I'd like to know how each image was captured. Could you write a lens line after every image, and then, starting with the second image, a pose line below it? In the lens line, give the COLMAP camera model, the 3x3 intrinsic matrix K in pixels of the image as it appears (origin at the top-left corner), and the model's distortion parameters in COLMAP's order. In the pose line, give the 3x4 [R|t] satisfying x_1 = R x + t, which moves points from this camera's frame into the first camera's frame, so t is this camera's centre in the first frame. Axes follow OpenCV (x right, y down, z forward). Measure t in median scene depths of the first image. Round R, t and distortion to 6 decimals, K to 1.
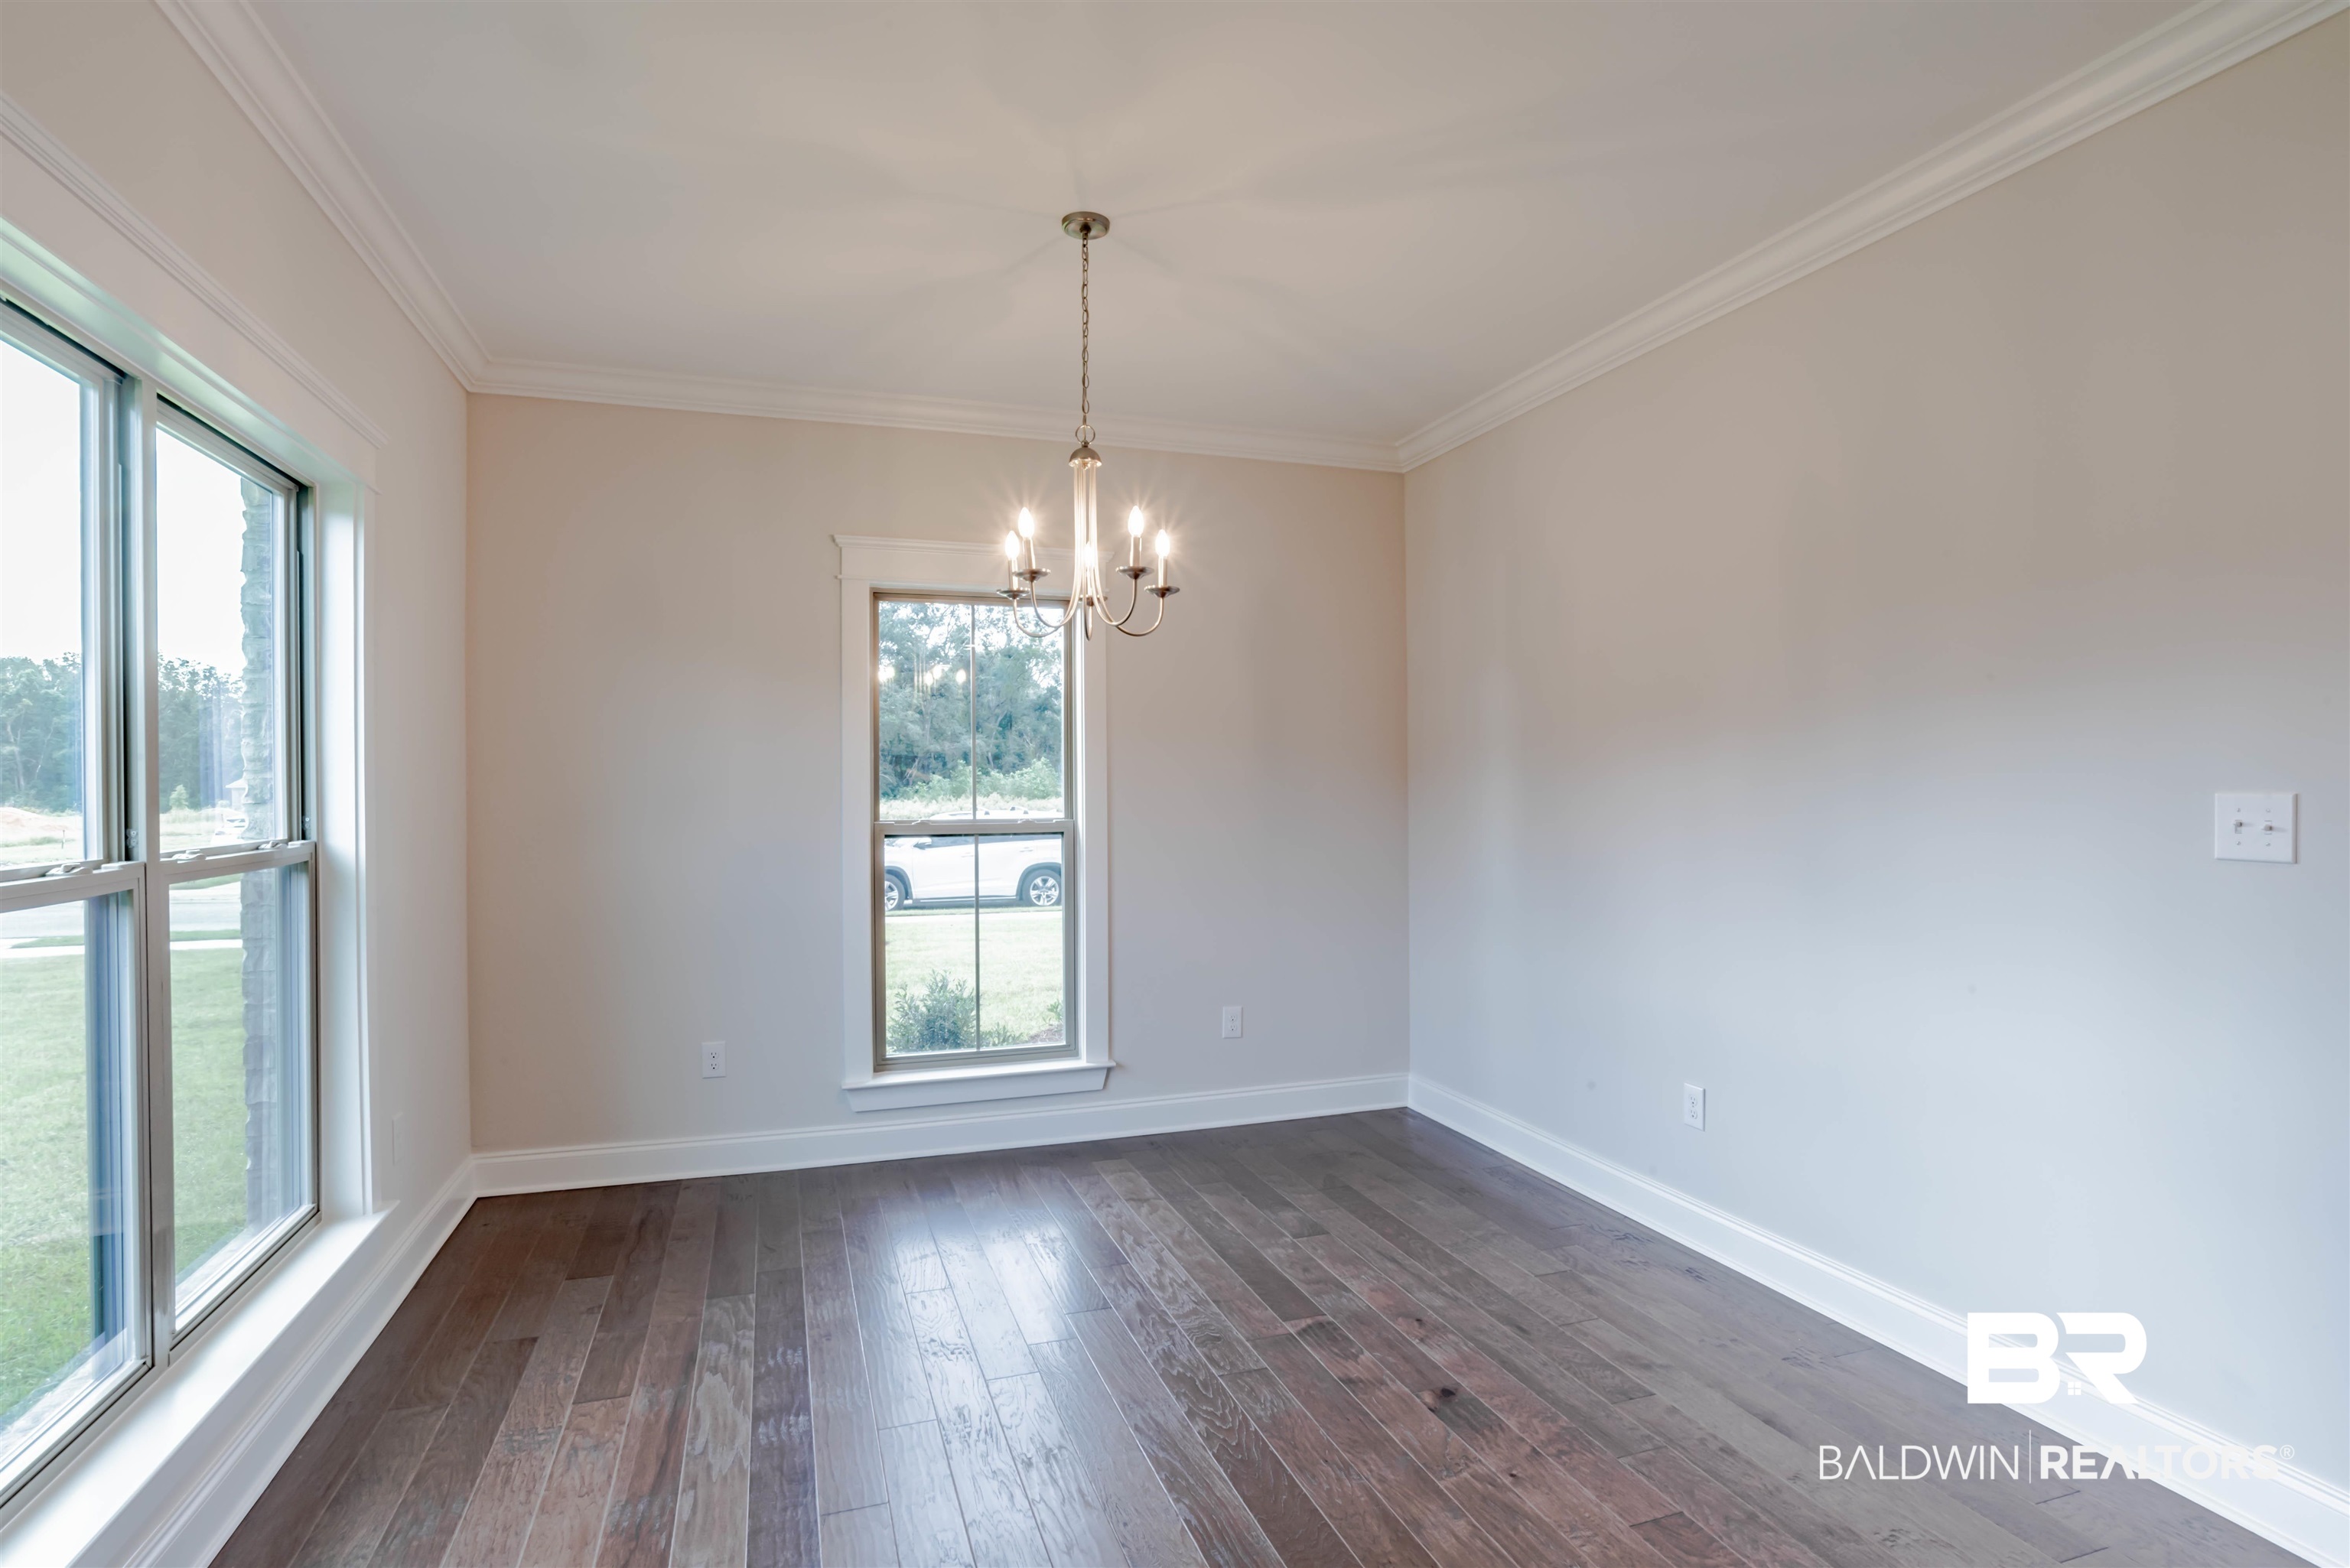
lens RADIAL K [[1189.4, 0, 1170.6], [0, 1189.4, 787.5], [0, 0, 1]] dist [-0.041261, 0.020372]
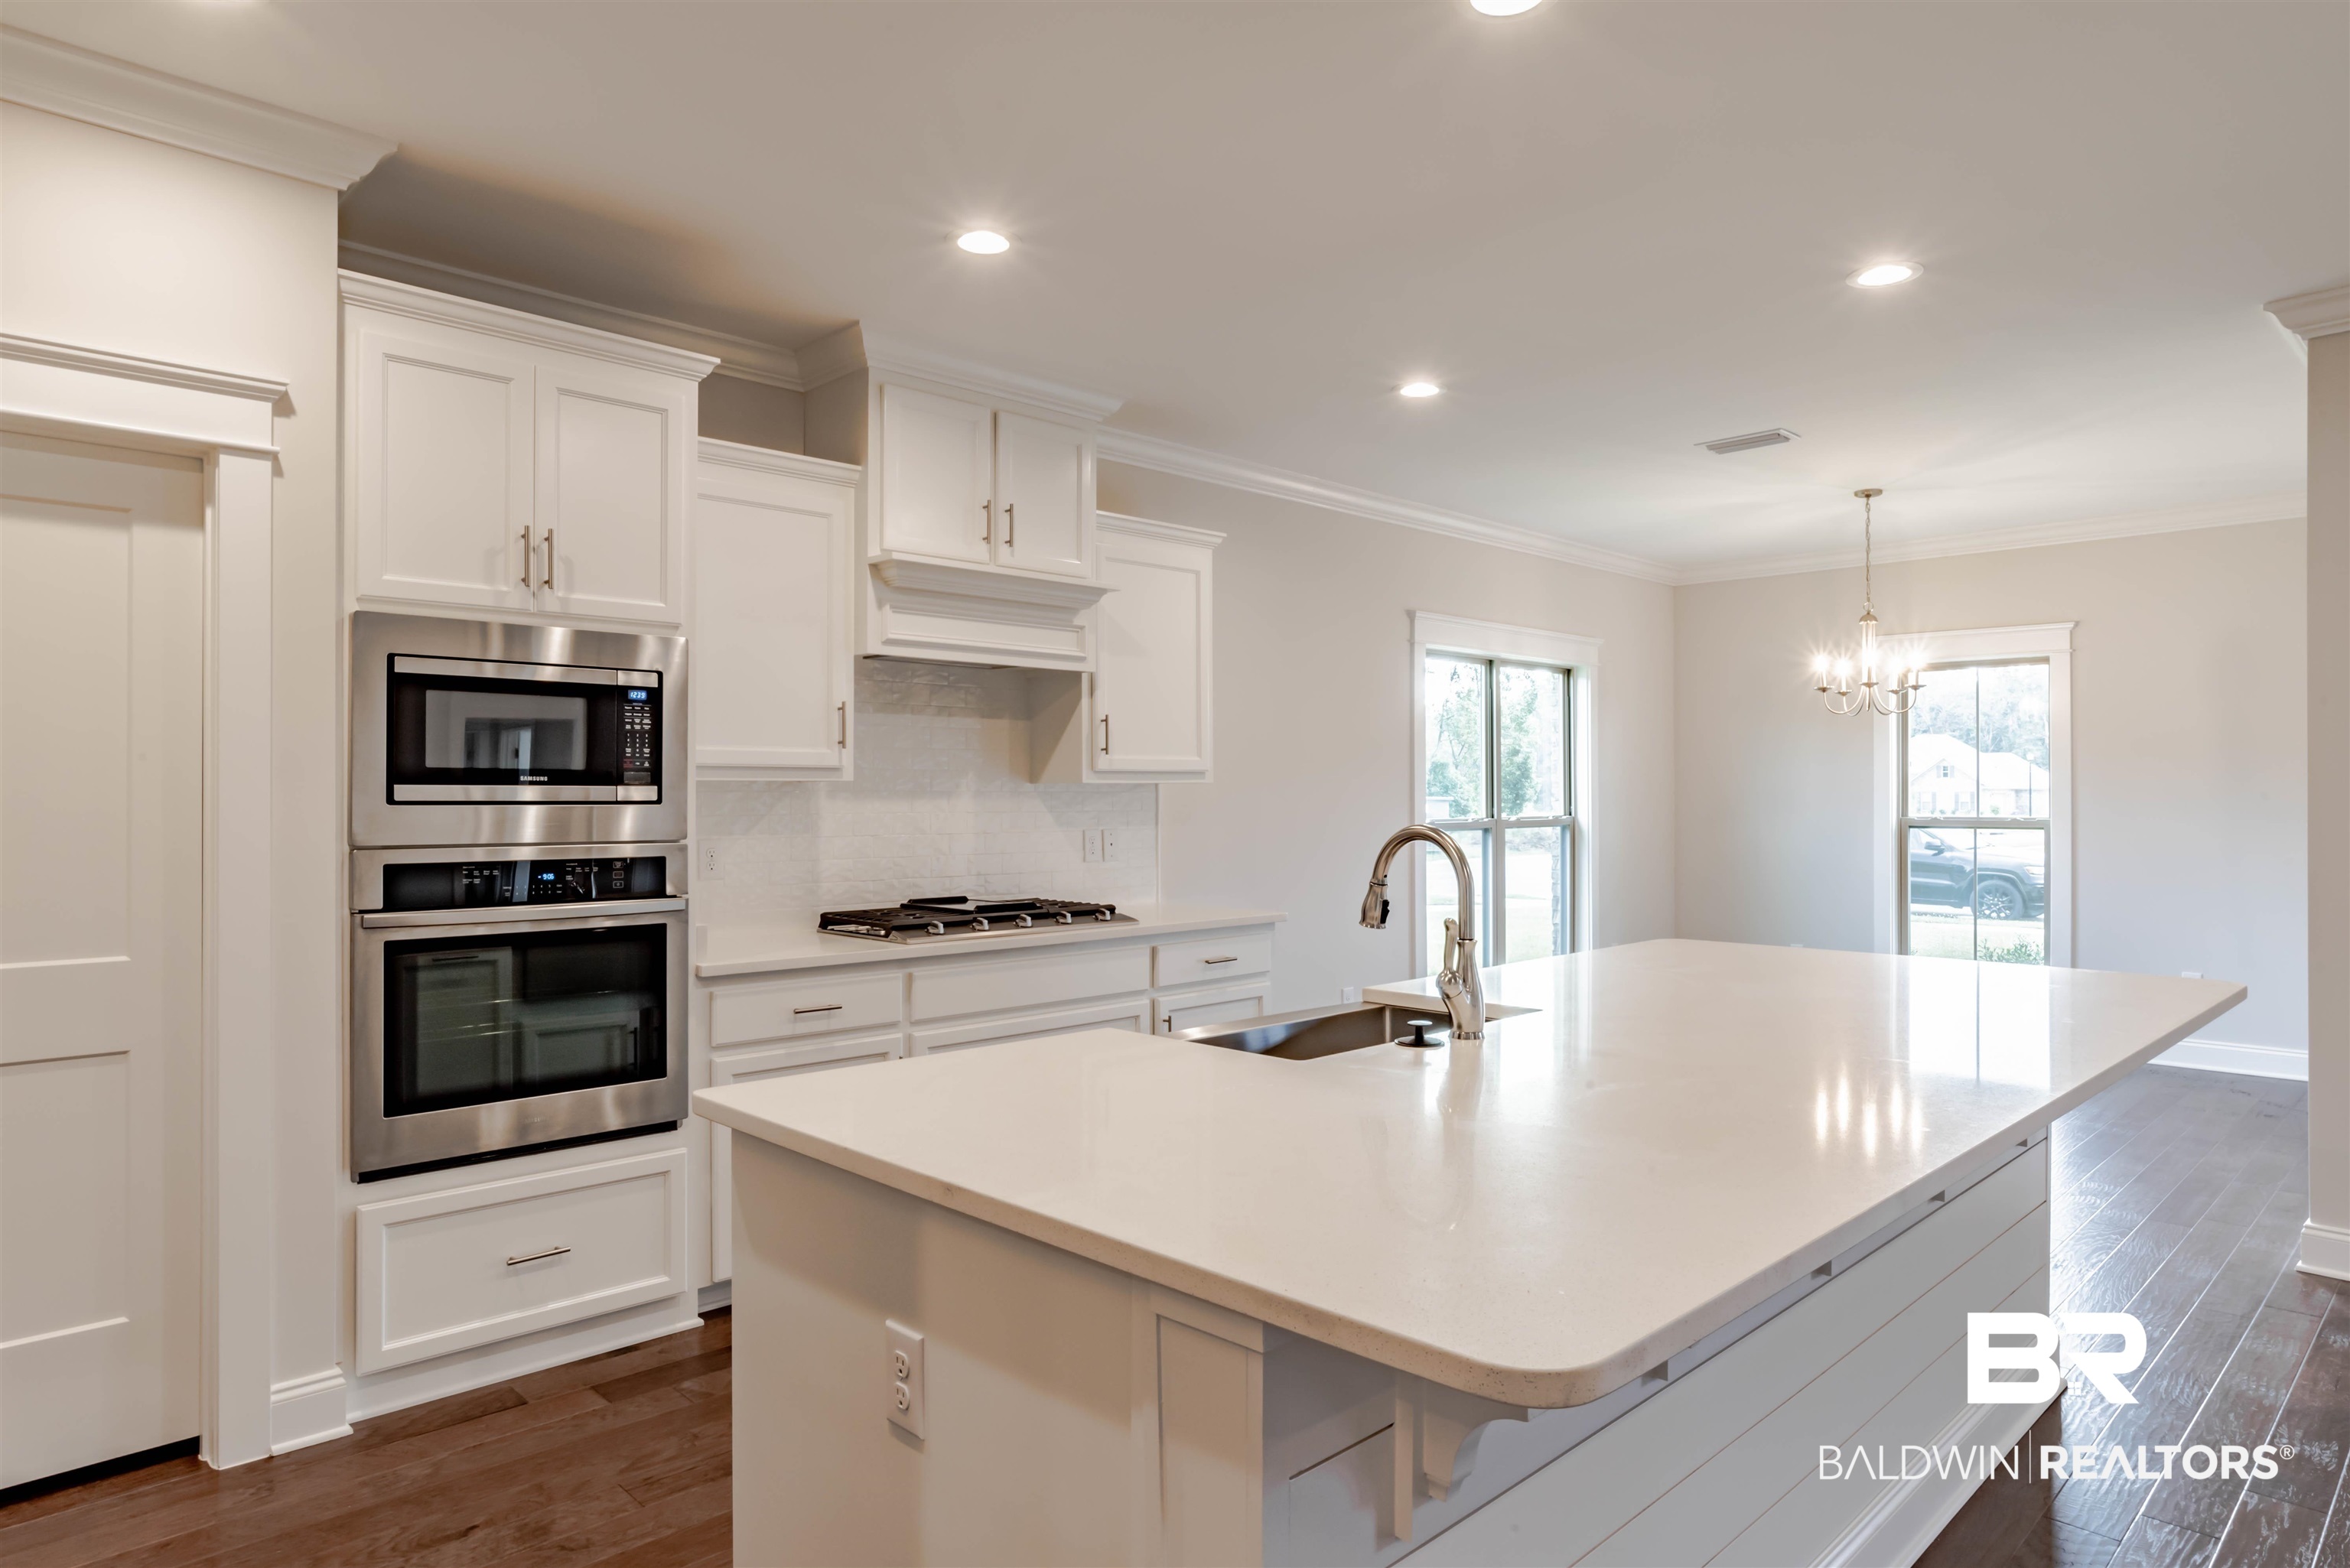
lens RADIAL K [[1382.3, 0, 1190.0], [0, 1382.3, 787.7], [0, 0, 1]] dist [-0.033312, 0.025563]
pose [[0.447299, 0.001452, -0.894383, 1.416563], [-0.002600, 0.999997, 0.000323, -0.011209], [0.894381, 0.002181, 0.447301, -0.946830]]
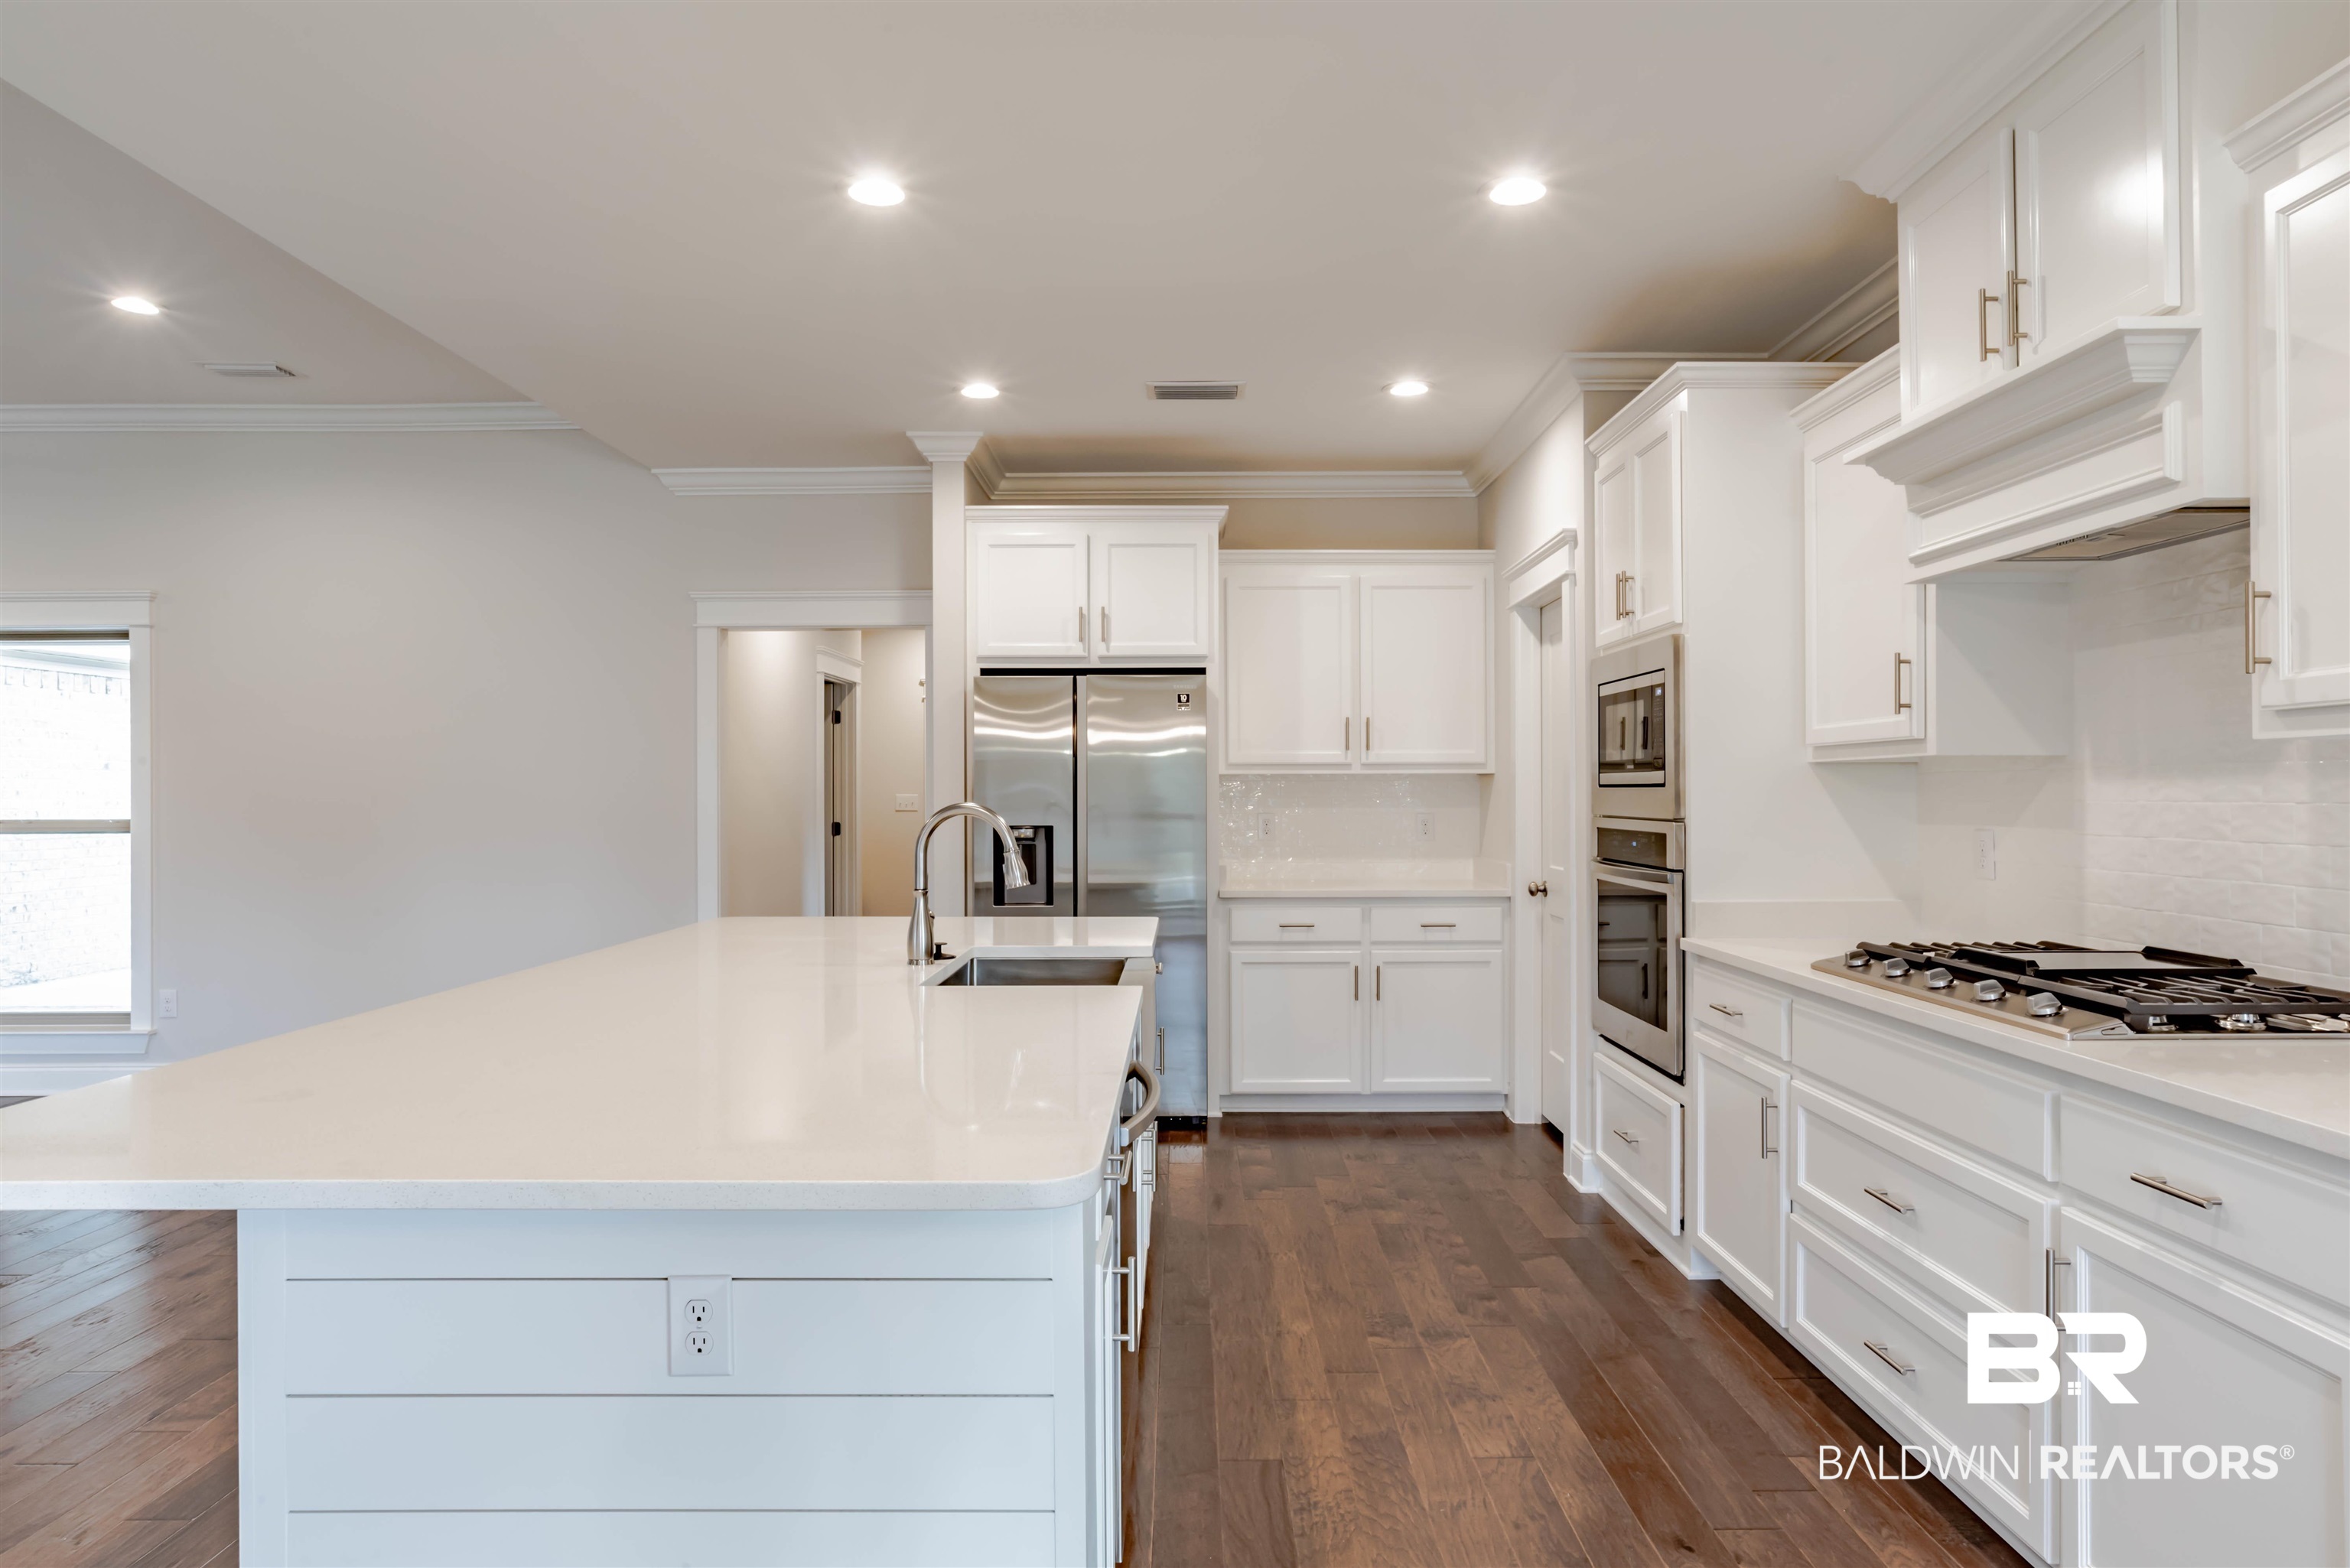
lens RADIAL K [[1382.3, 0, 1188.1], [0, 1382.3, 789.2], [0, 0, 1]] dist [-0.033312, 0.025563]
pose [[-0.950074, 0.014644, 0.311681, 0.168078], [0.013894, 0.999893, -0.004627, 0.006616], [-0.311715, -0.000066, -0.950176, 0.591260]]
